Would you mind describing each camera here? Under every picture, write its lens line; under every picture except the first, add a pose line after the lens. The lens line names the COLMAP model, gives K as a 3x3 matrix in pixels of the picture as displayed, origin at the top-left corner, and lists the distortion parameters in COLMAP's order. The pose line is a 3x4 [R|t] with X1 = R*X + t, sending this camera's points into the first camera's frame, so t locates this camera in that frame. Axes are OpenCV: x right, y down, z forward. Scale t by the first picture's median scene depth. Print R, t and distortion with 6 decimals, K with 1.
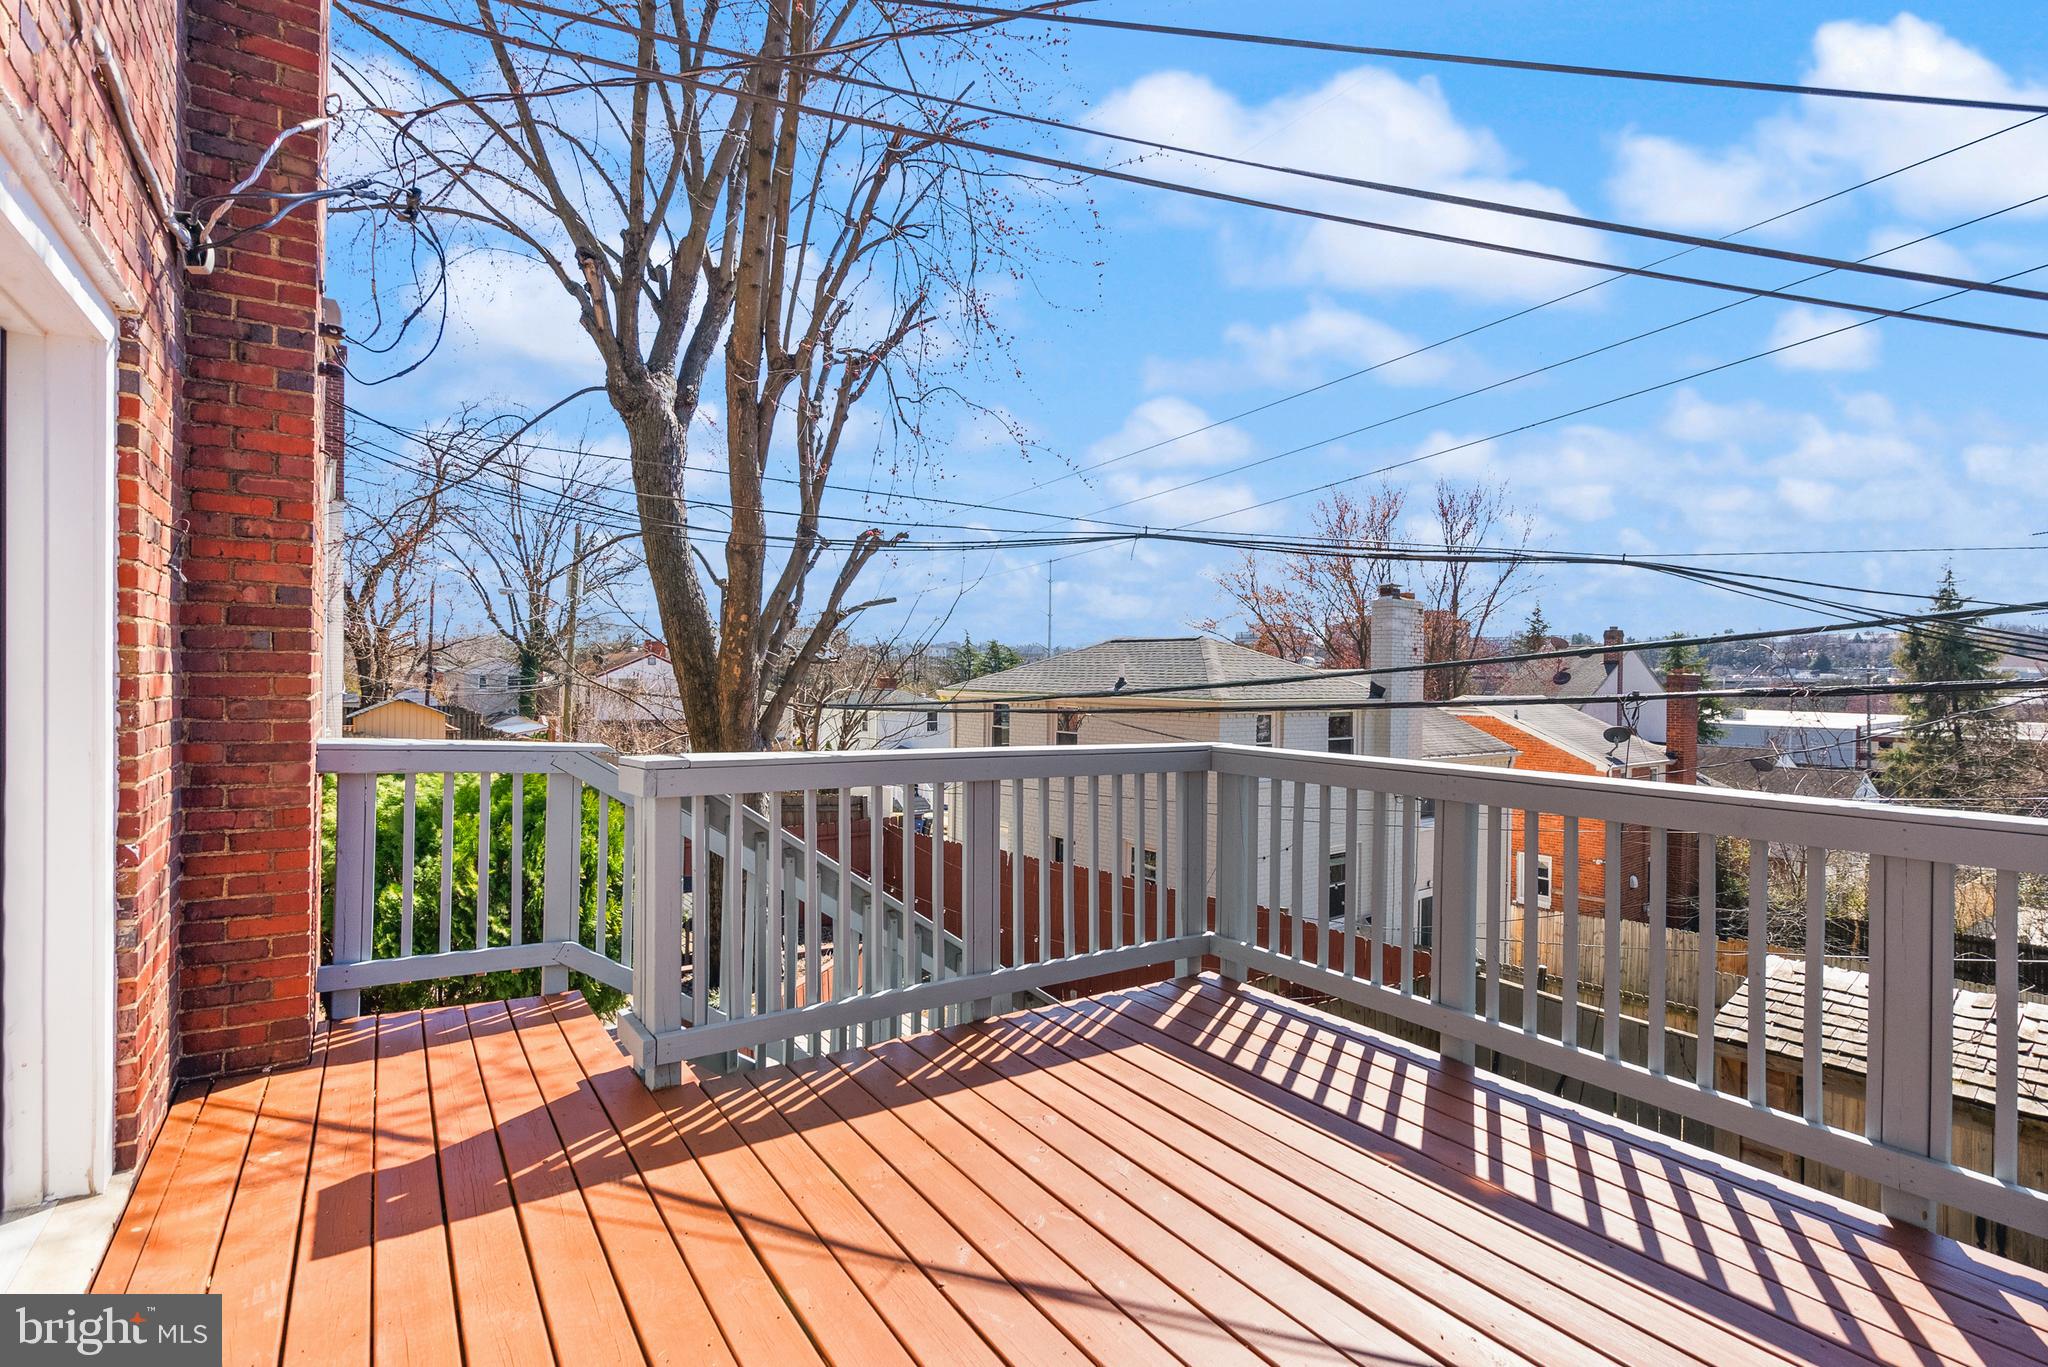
lens RADIAL K [[955.8, 0, 1025.5], [0, 955.8, 670.6], [0, 0, 1]] dist [-0.002900, 0.000807]
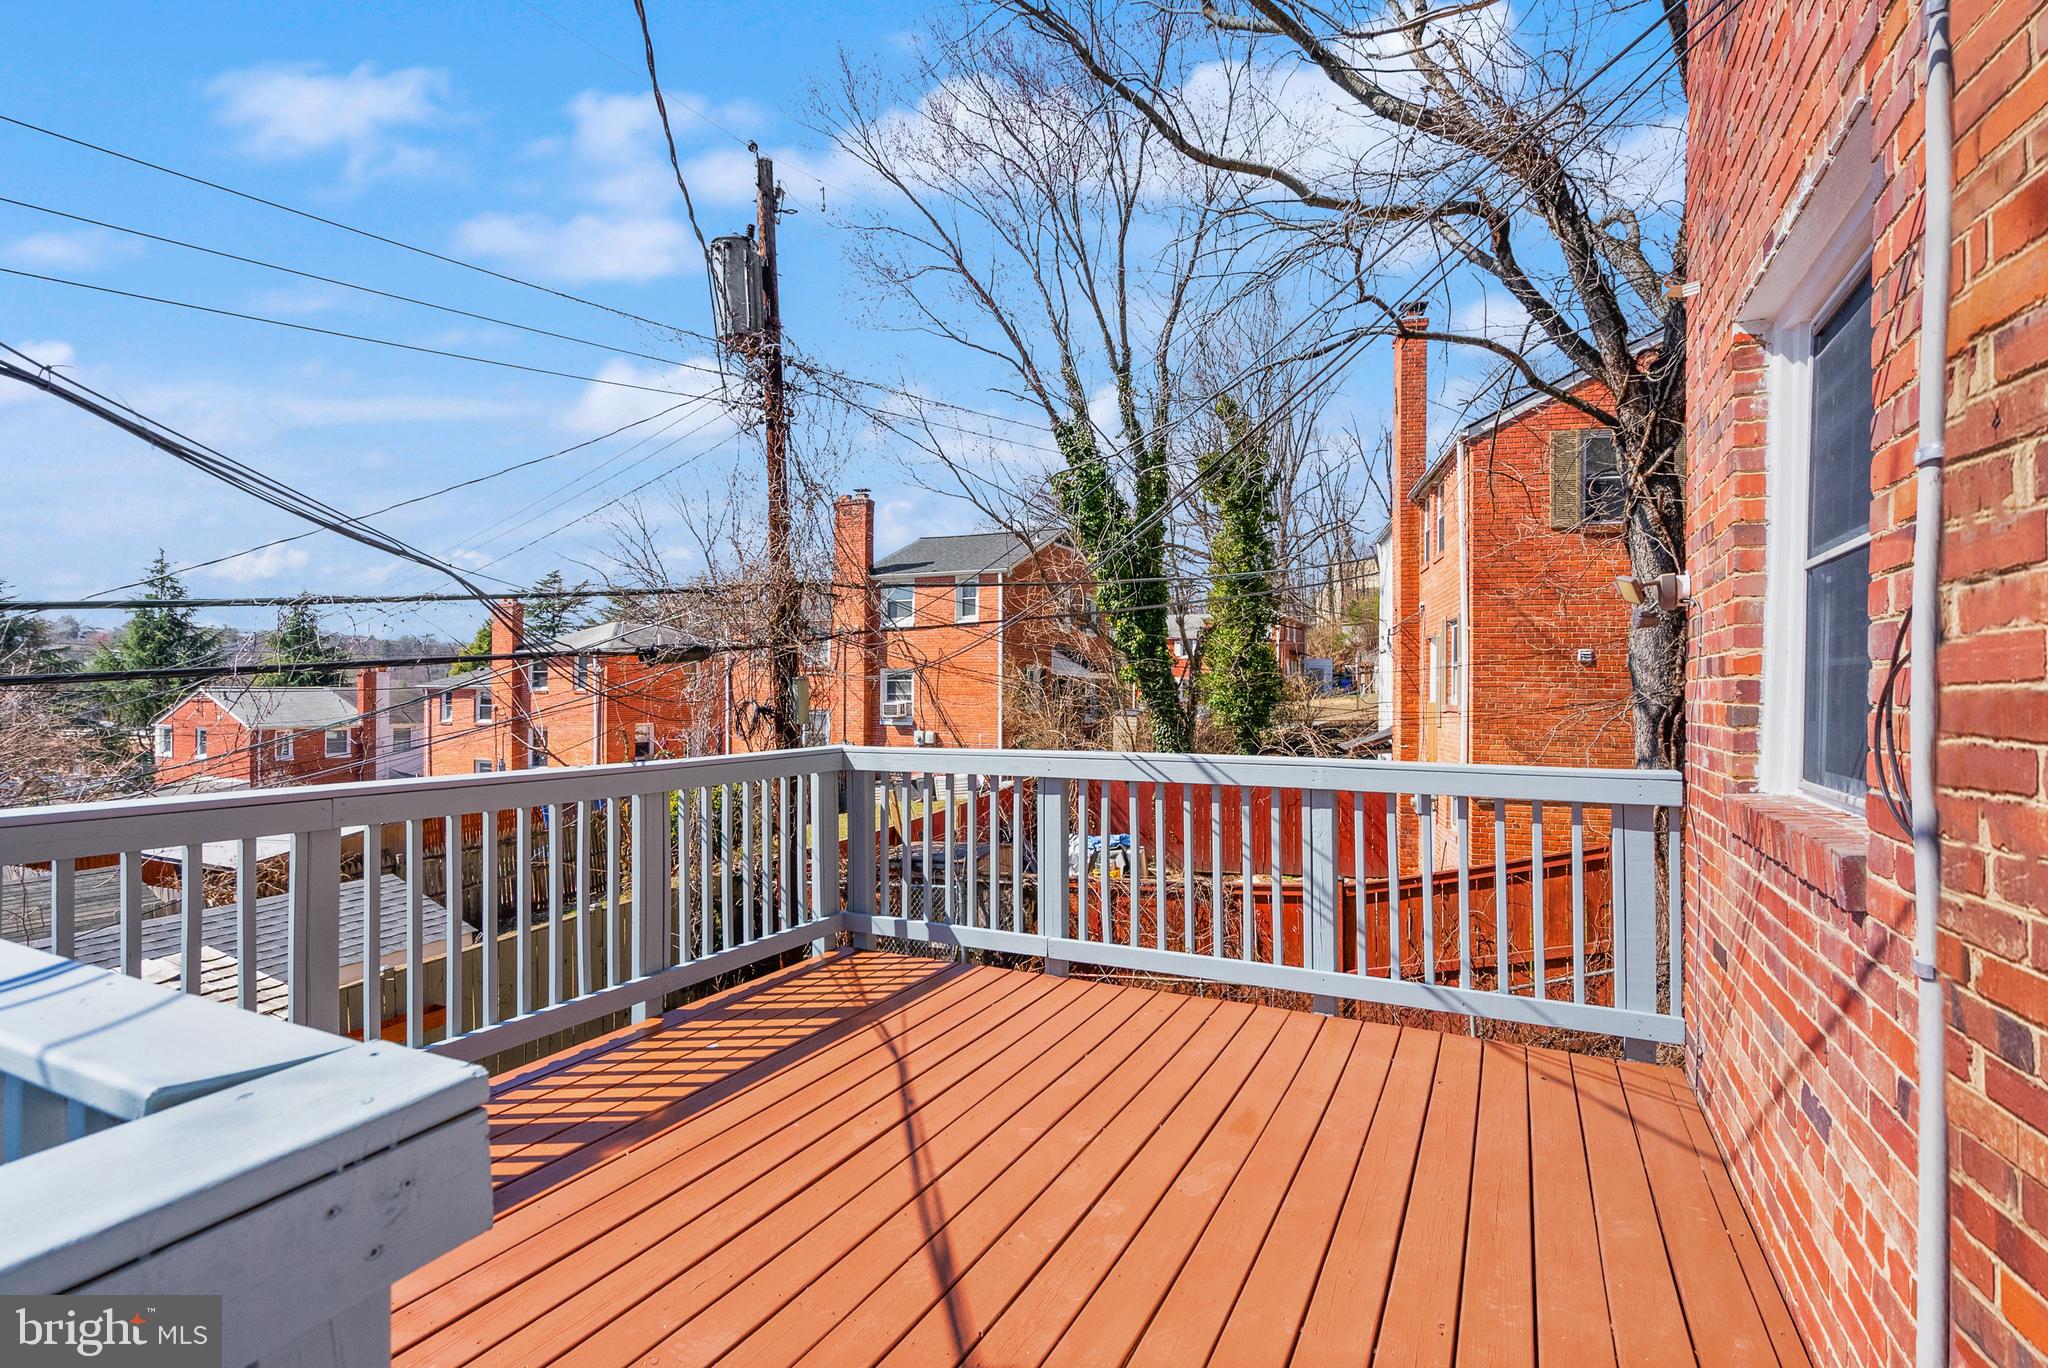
lens RADIAL K [[955.8, 0, 1025.5], [0, 955.8, 671.1], [0, 0, 1]] dist [-0.002900, 0.000807]
pose [[-0.476862, 0.006865, 0.878952, -0.793875], [-0.010982, 0.999845, -0.013768, 0.004348], [-0.878910, -0.016218, -0.476712, 1.199682]]
